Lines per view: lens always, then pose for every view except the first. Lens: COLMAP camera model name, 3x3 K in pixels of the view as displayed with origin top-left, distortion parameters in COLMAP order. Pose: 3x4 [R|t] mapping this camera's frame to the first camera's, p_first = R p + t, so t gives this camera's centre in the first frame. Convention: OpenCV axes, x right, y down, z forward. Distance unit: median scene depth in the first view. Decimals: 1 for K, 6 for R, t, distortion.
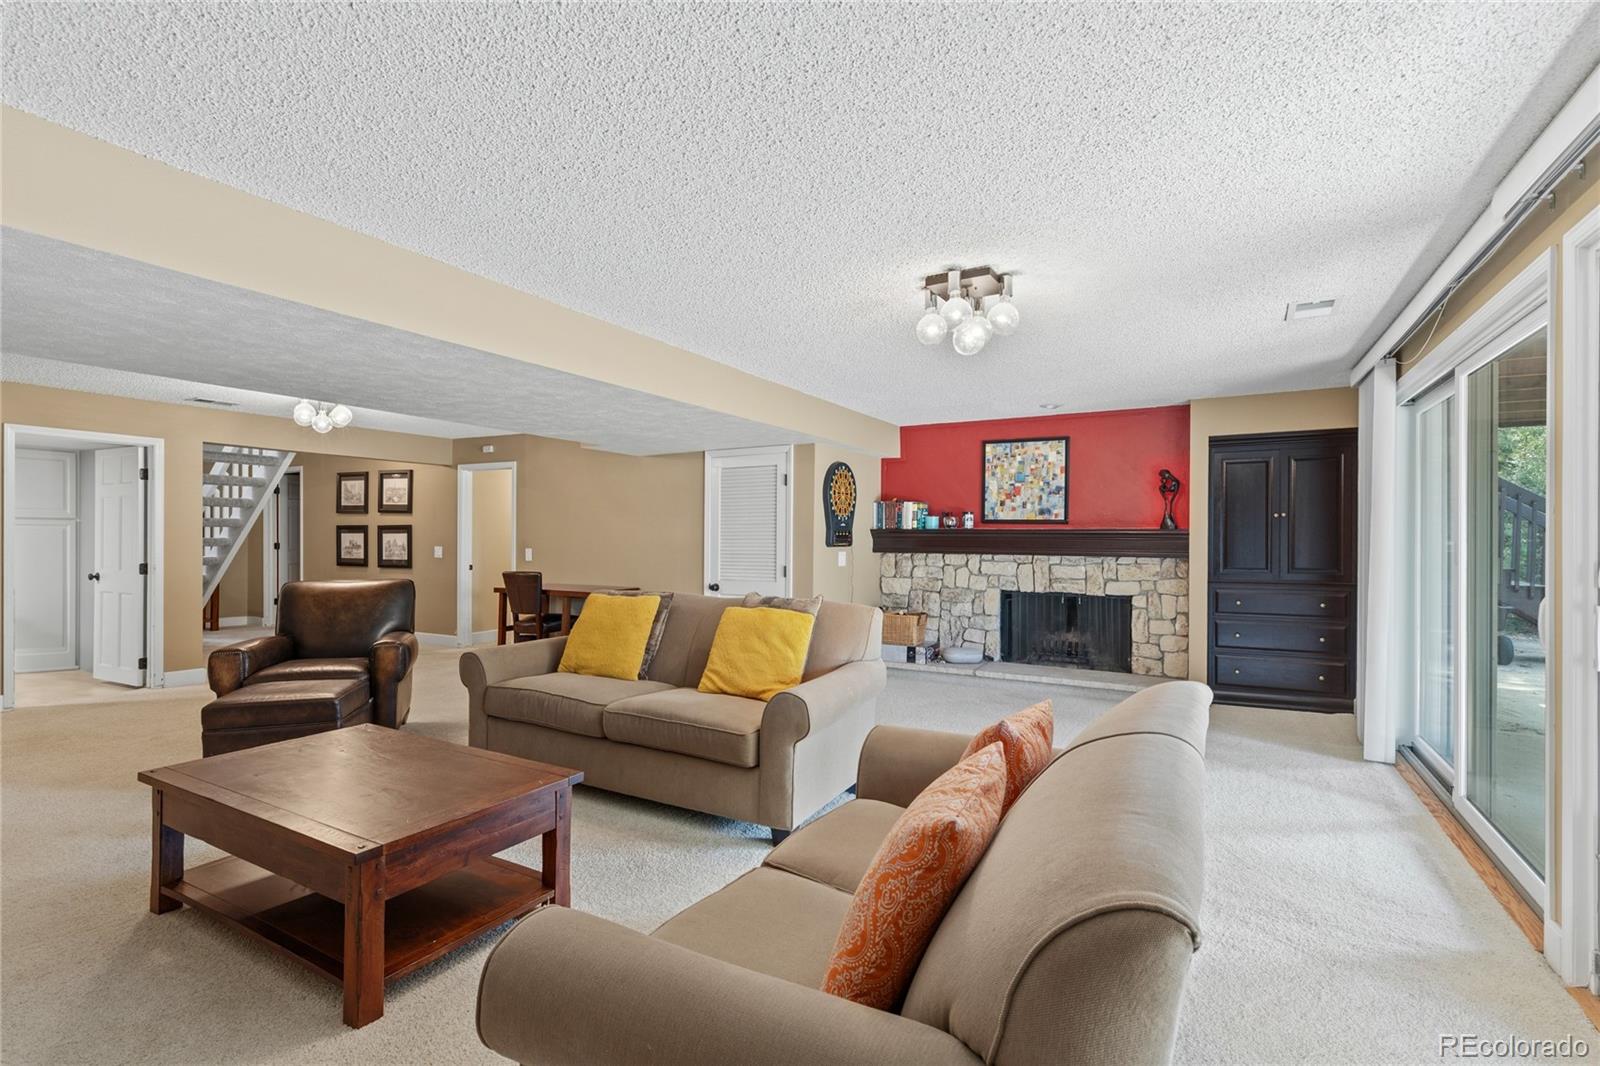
lens RADIAL K [[731.0, 0, 801.7], [0, 731.0, 534.0], [0, 0, 1]] dist [0.014403, 0.000003]
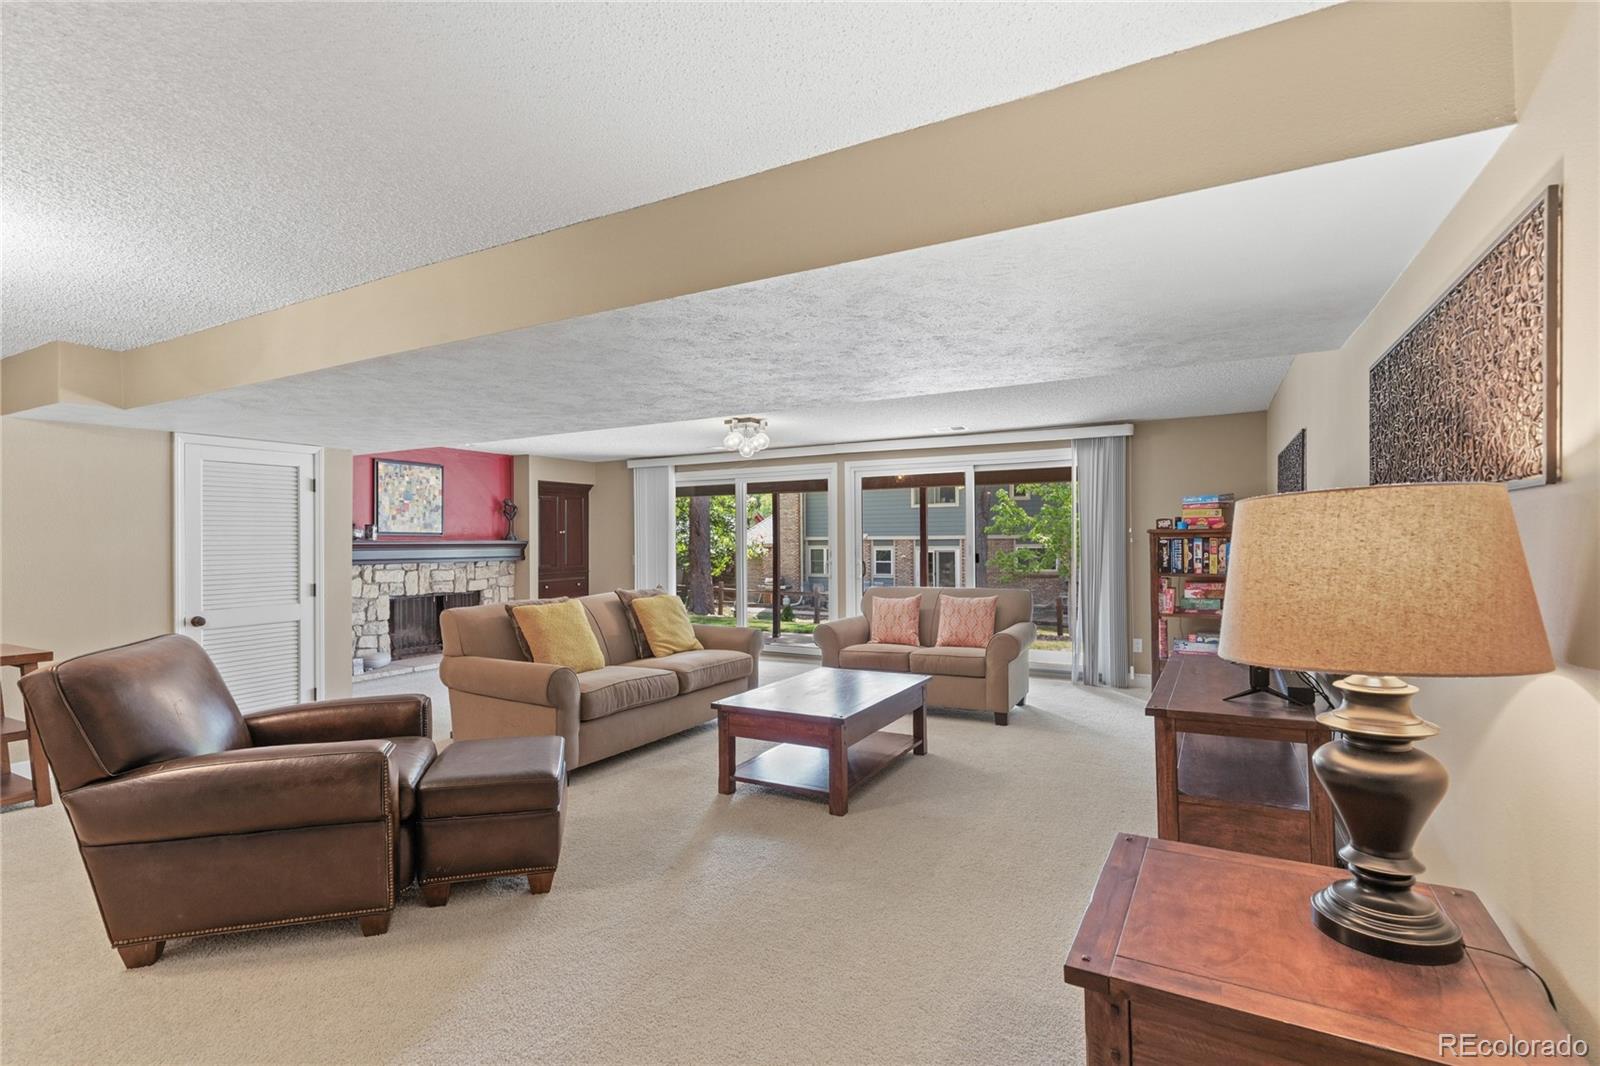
lens RADIAL K [[731.0, 0, 798.3], [0, 731.0, 540.8], [0, 0, 1]] dist [0.014403, 0.000003]
pose [[0.002315, -0.003014, 0.999993, -0.849926], [0.006251, 0.999976, 0.003000, -0.006335], [-0.999978, 0.006244, 0.002334, 0.392019]]
